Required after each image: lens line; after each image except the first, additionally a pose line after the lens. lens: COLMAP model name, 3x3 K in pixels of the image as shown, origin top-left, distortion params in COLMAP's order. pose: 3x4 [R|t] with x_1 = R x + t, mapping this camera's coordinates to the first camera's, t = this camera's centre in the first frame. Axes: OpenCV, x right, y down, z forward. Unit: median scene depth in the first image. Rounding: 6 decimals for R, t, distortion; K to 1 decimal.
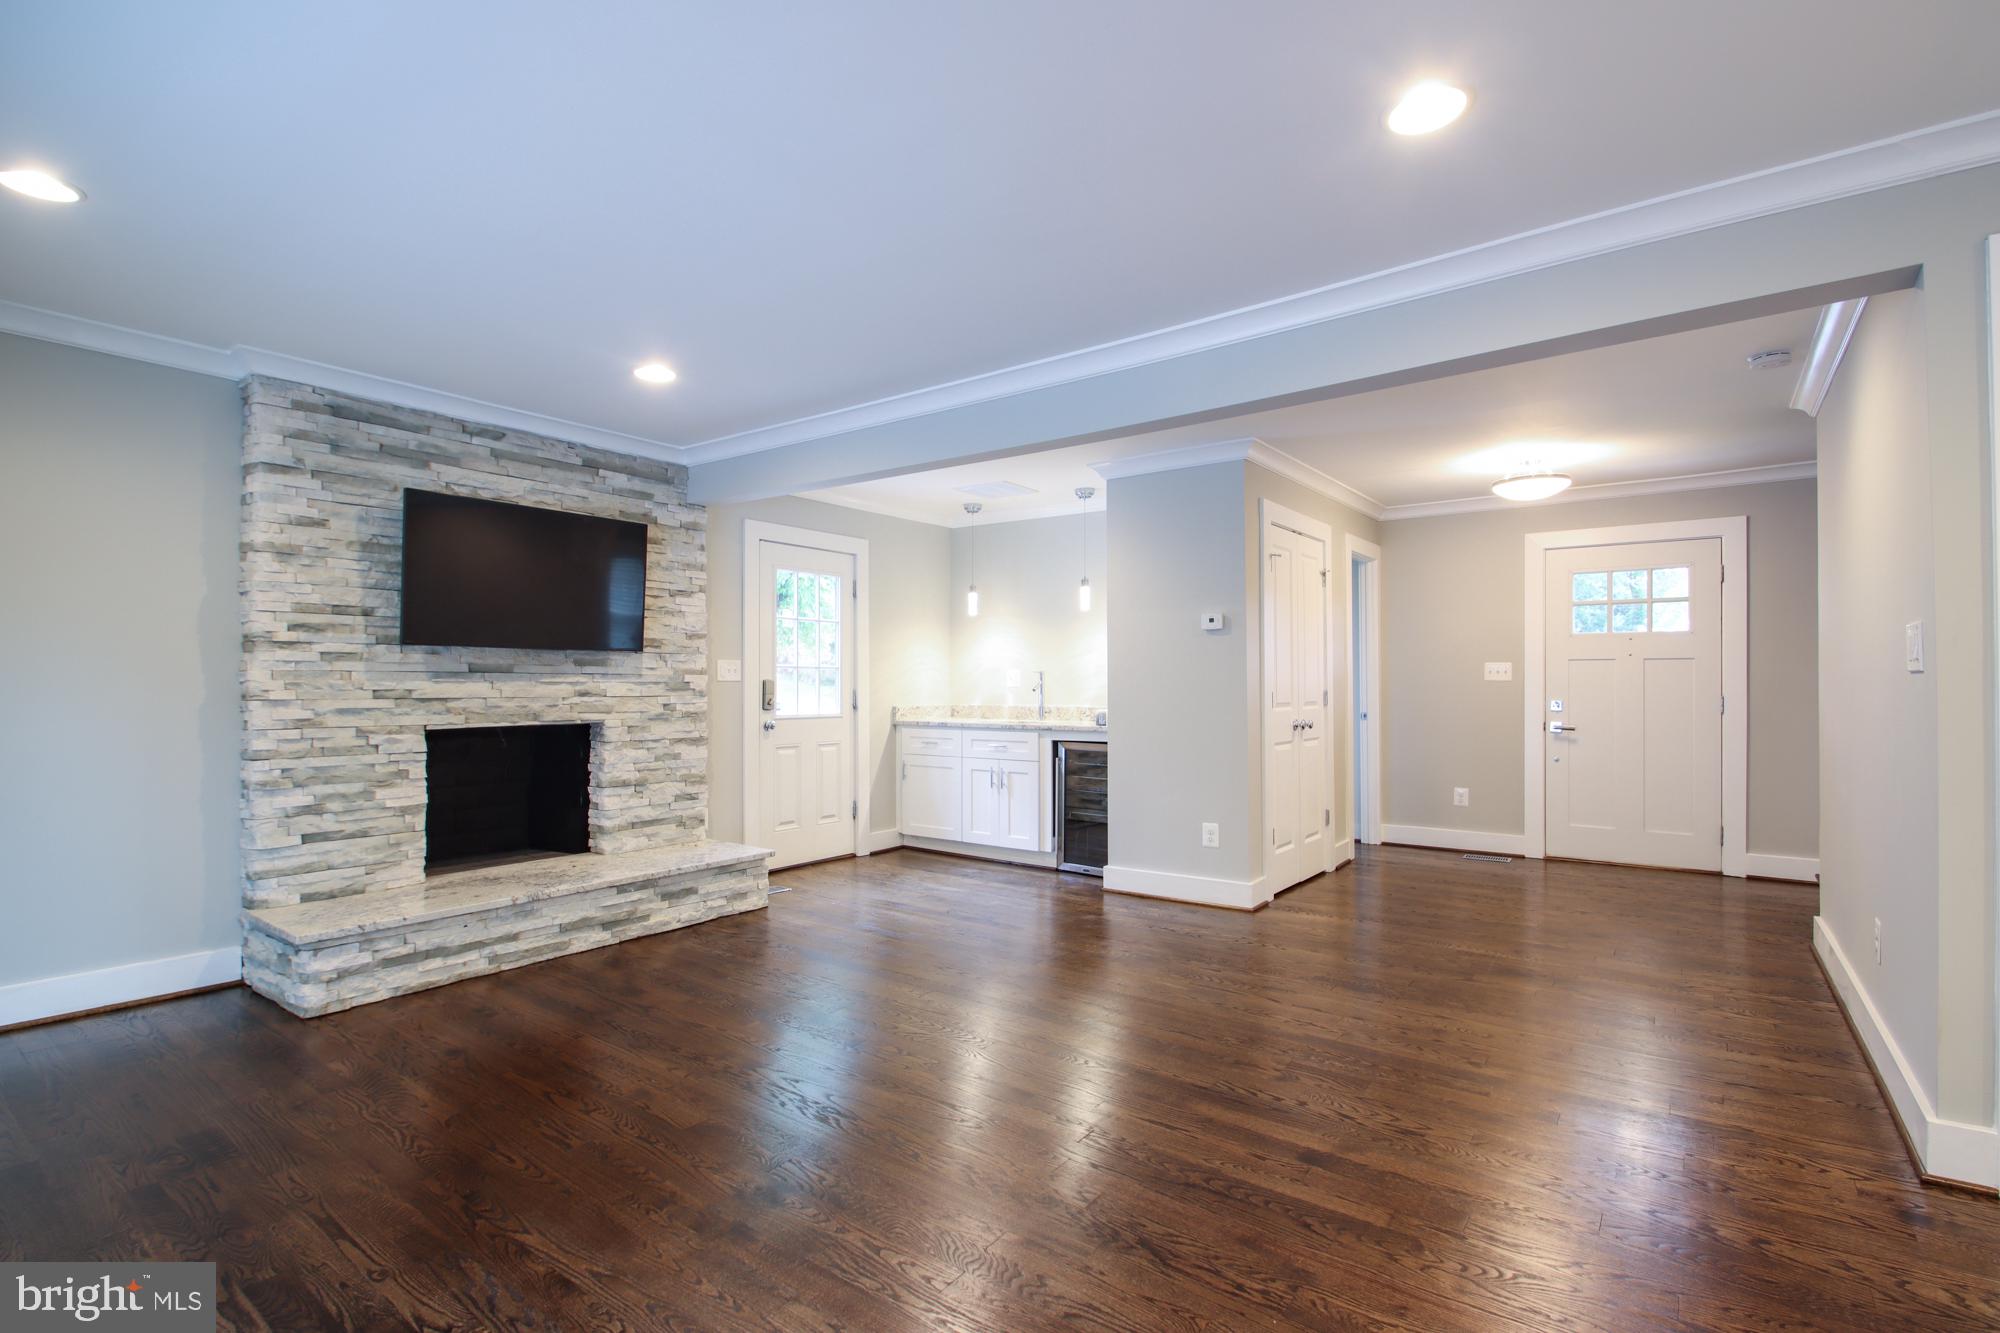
lens RADIAL K [[931.2, 0, 976.5], [0, 931.2, 678.1], [0, 0, 1]] dist [0.001580, 0.000076]
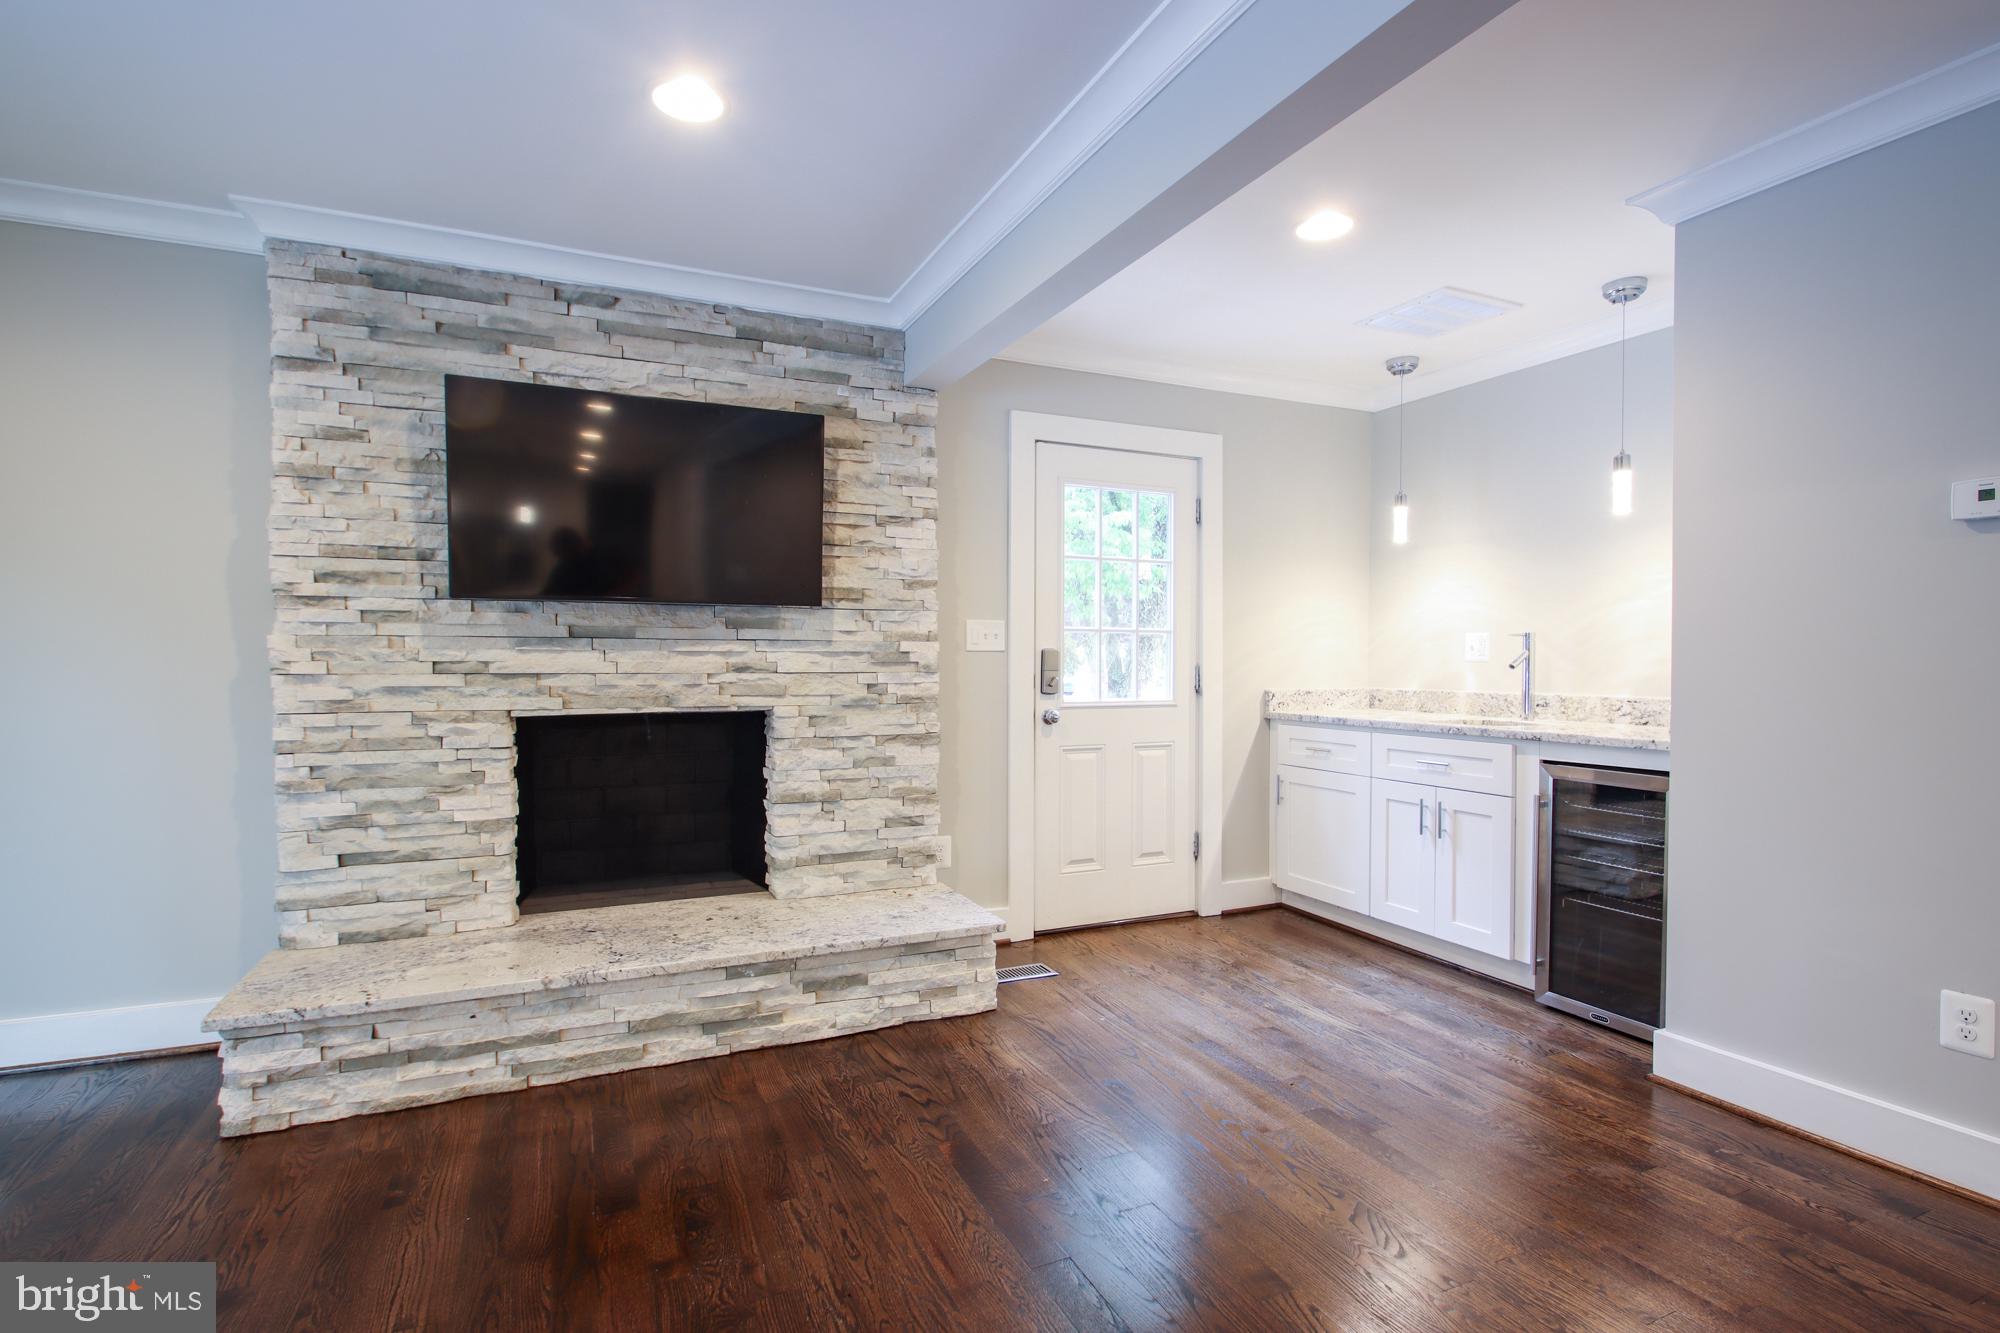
lens RADIAL K [[937.3, 0, 975.3], [0, 937.3, 677.6], [0, 0, 1]] dist [0.000813, 0.000195]
pose [[0.877254, 0.010554, -0.479910, 0.066626], [0.001999, 0.999669, 0.025637, 0.005995], [0.480022, -0.023450, 0.876943, 0.461521]]
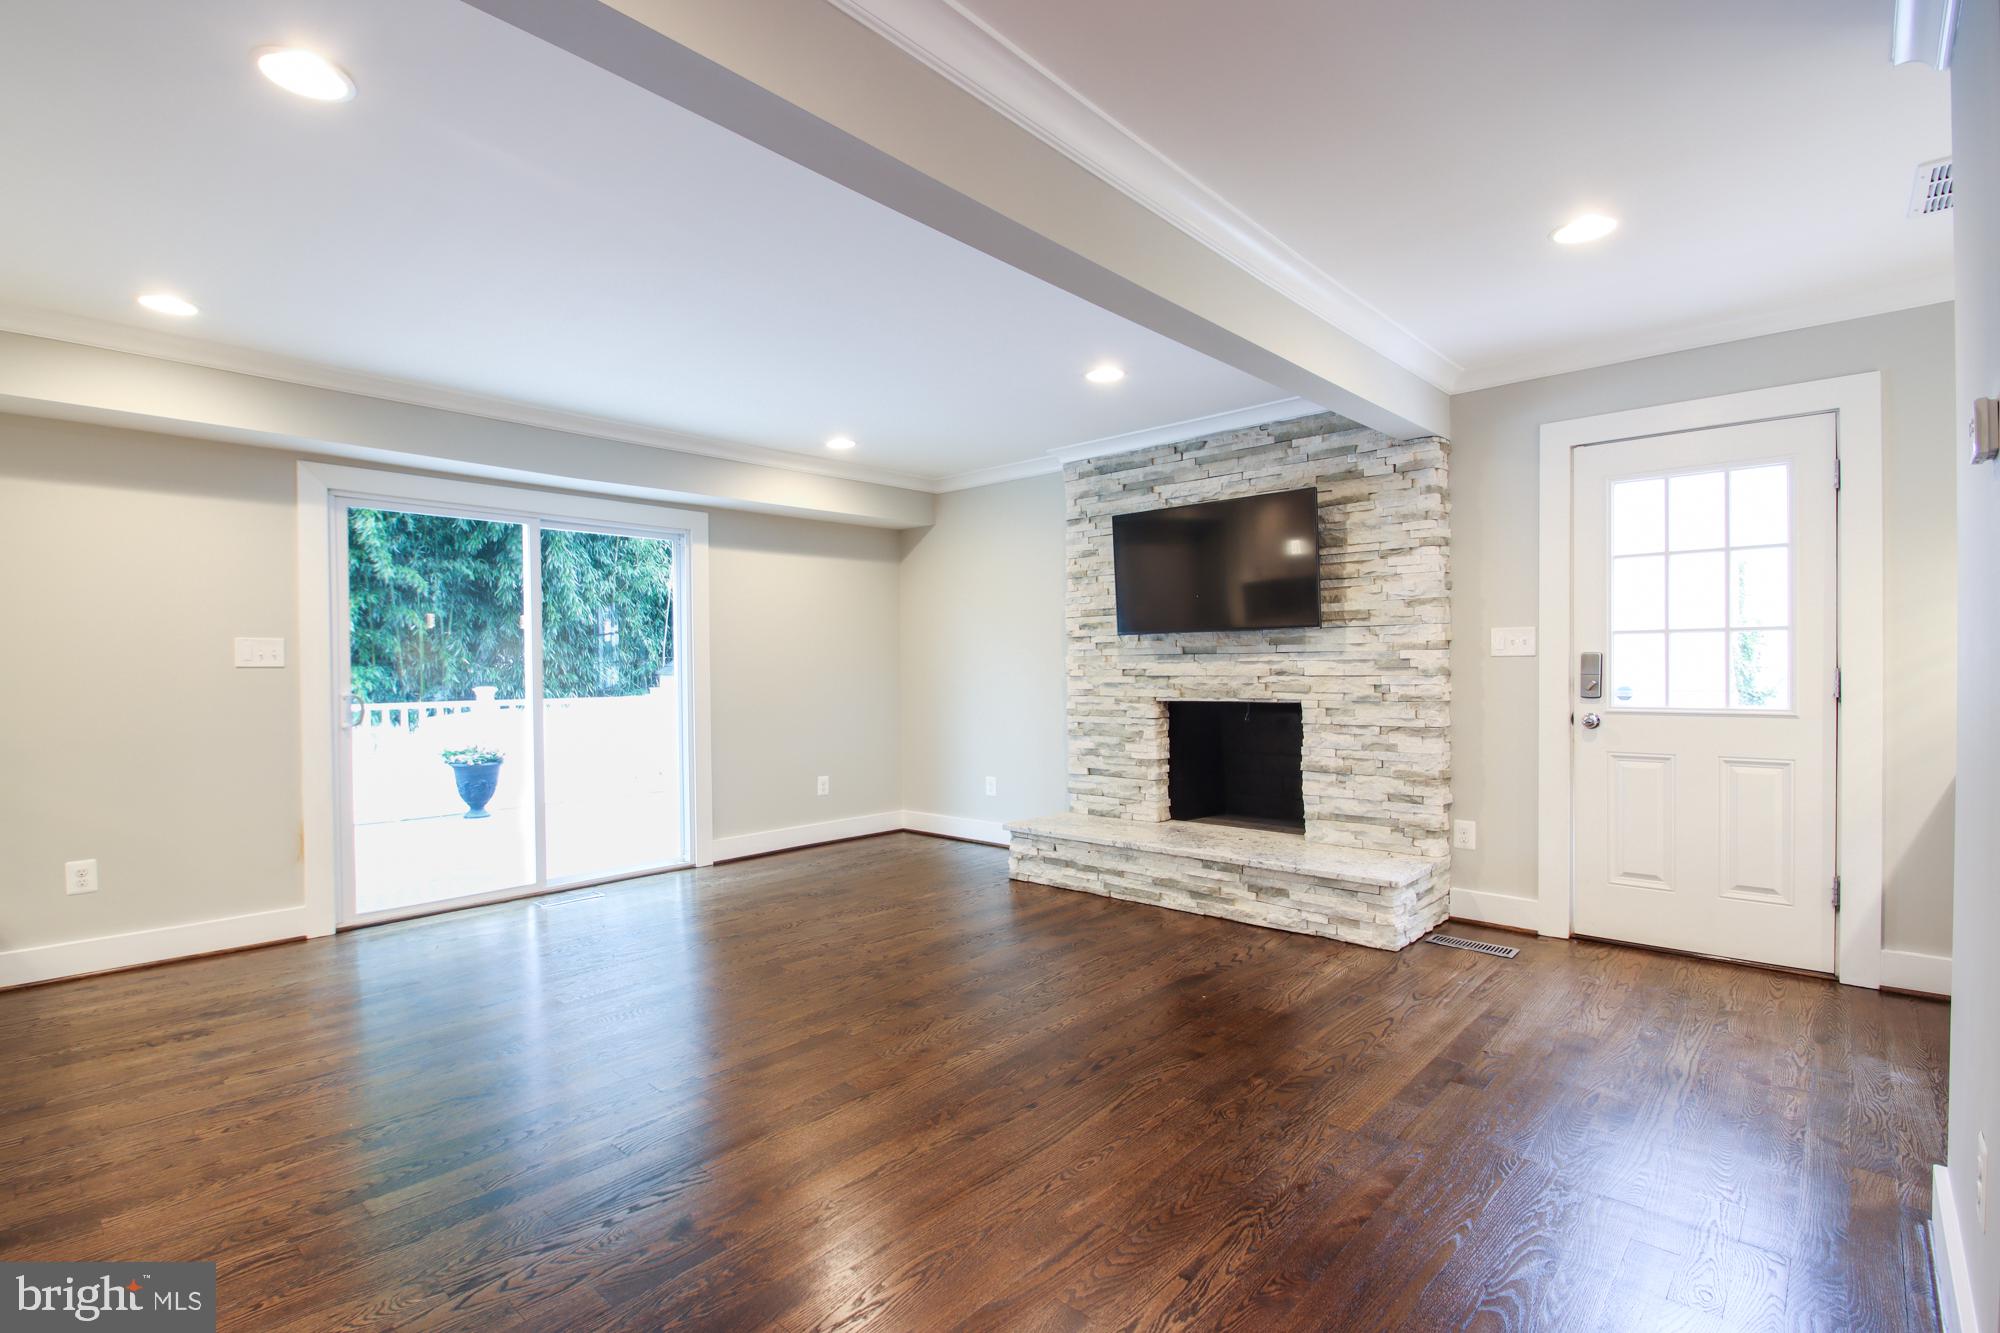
lens RADIAL K [[933.4, 0, 975.5], [0, 933.4, 676.6], [0, 0, 1]] dist [0.010794, -0.015483]
pose [[-0.097599, 0.010020, -0.995175, 0.592087], [0.017407, 0.999814, 0.008360, 0.006900], [0.995074, -0.016507, -0.097755, 0.761155]]
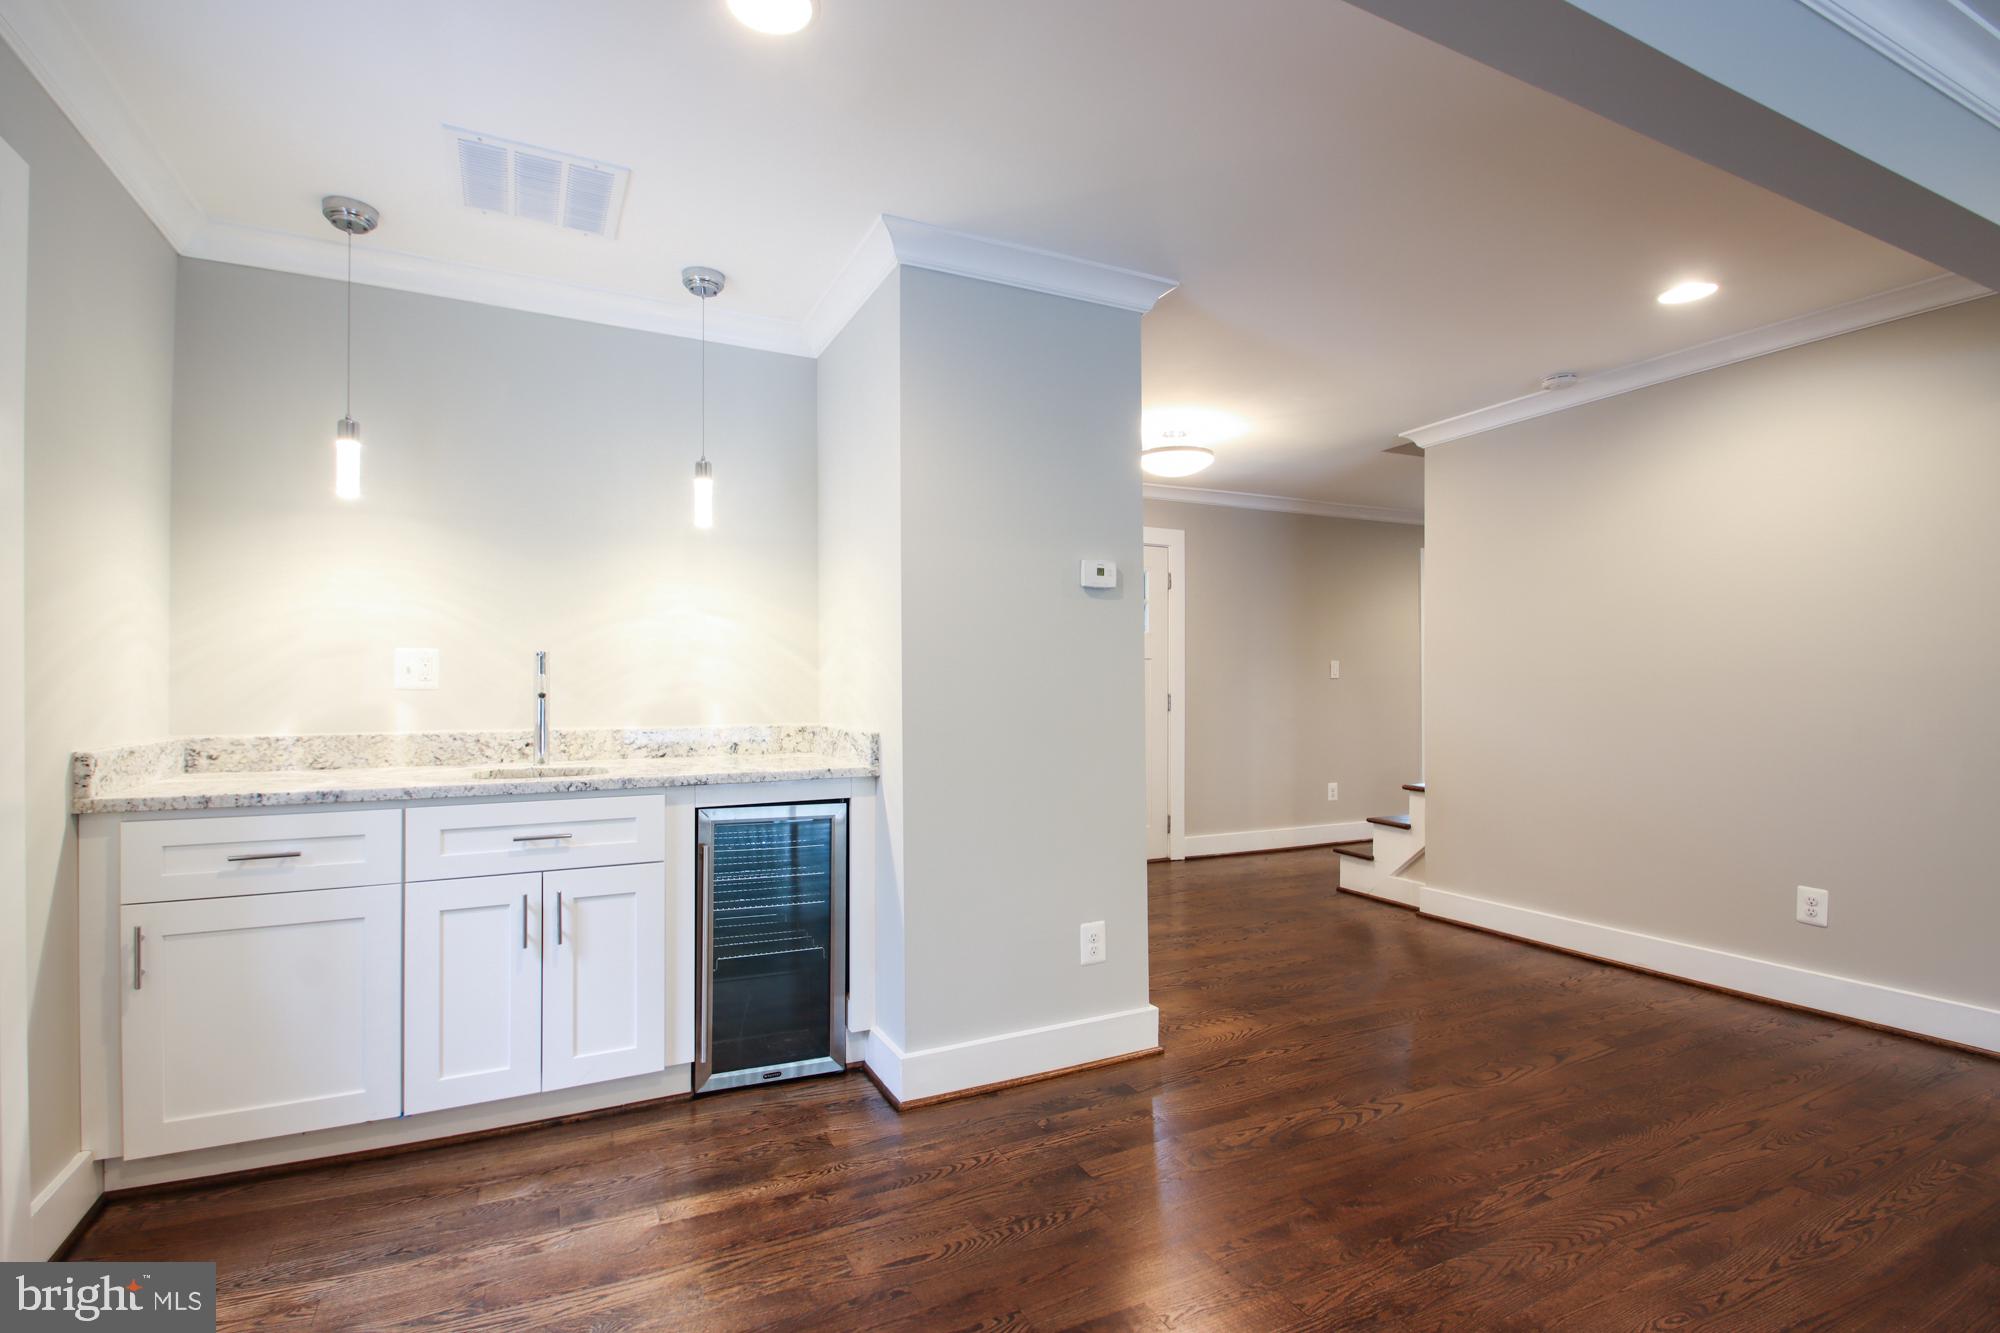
lens RADIAL K [[933.4, 0, 975.5], [0, 933.4, 676.6], [0, 0, 1]] dist [0.010794, -0.015483]
pose [[0.455089, 0.007246, 0.890417, -0.316977], [-0.005407, 0.999971, -0.005374, 0.007370], [-0.890430, -0.002369, 0.455115, 0.845040]]
